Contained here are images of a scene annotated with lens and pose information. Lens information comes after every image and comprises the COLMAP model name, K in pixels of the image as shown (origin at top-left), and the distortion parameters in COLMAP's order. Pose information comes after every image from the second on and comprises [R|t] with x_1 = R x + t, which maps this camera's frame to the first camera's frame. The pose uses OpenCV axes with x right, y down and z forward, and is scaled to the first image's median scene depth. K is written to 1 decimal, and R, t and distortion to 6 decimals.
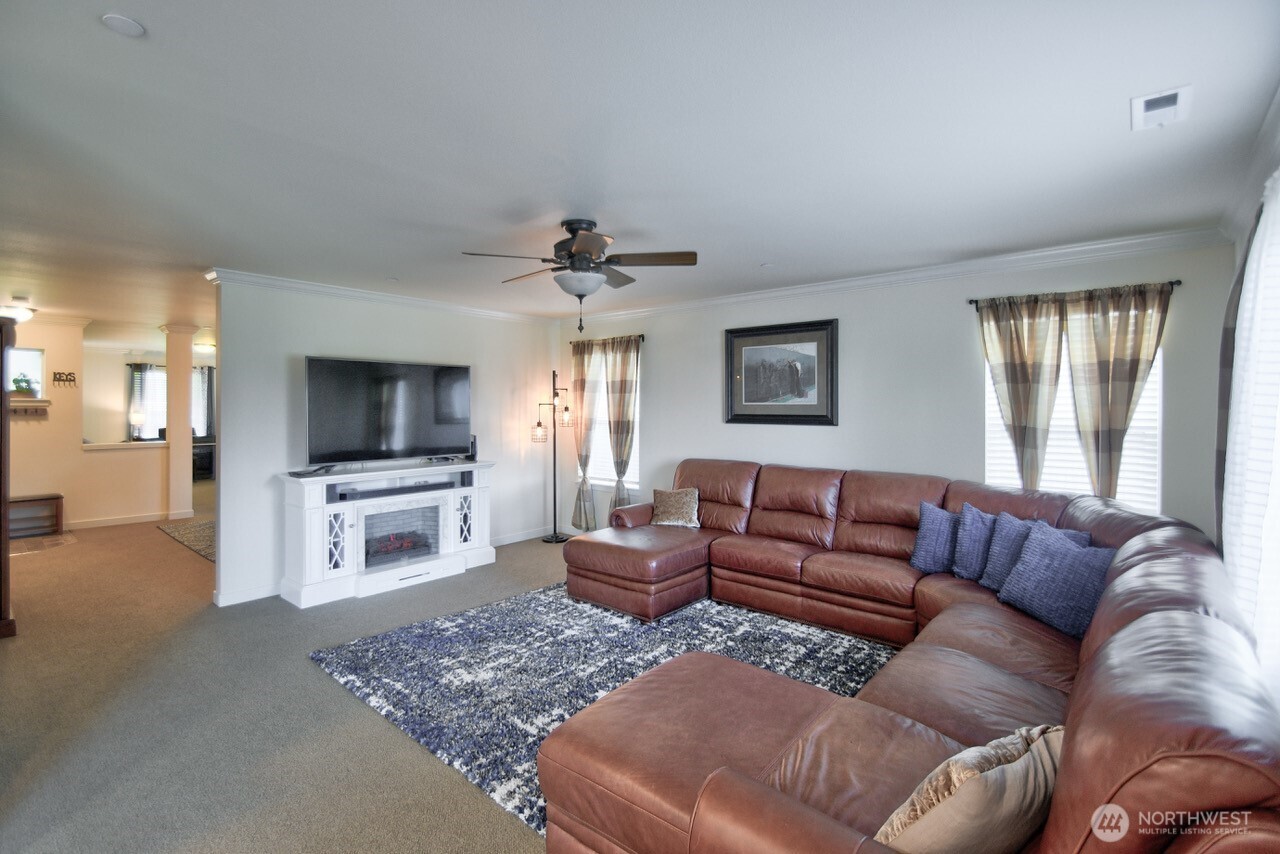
lens RADIAL K [[603.7, 0, 639.7], [0, 603.7, 407.8], [0, 0, 1]] dist [0.001350, -0.013061]
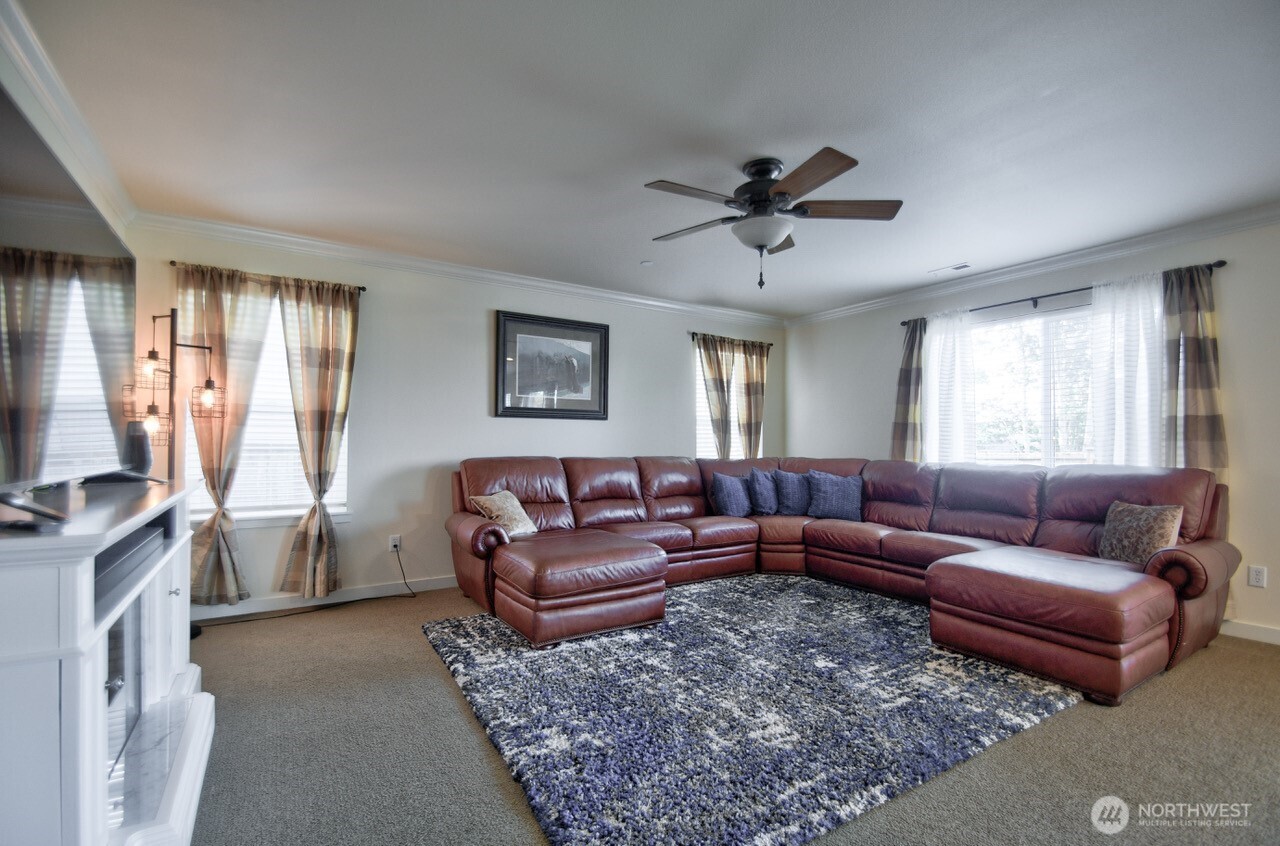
lens RADIAL K [[558.7, 0, 639.7], [0, 558.7, 439.2], [0, 0, 1]] dist [0.000333, -0.000141]
pose [[0.286769, 0.004293, 0.957990, -0.772592], [-0.001181, 0.999991, -0.004128, 0.082550], [-0.957999, 0.000053, 0.286771, 0.767258]]
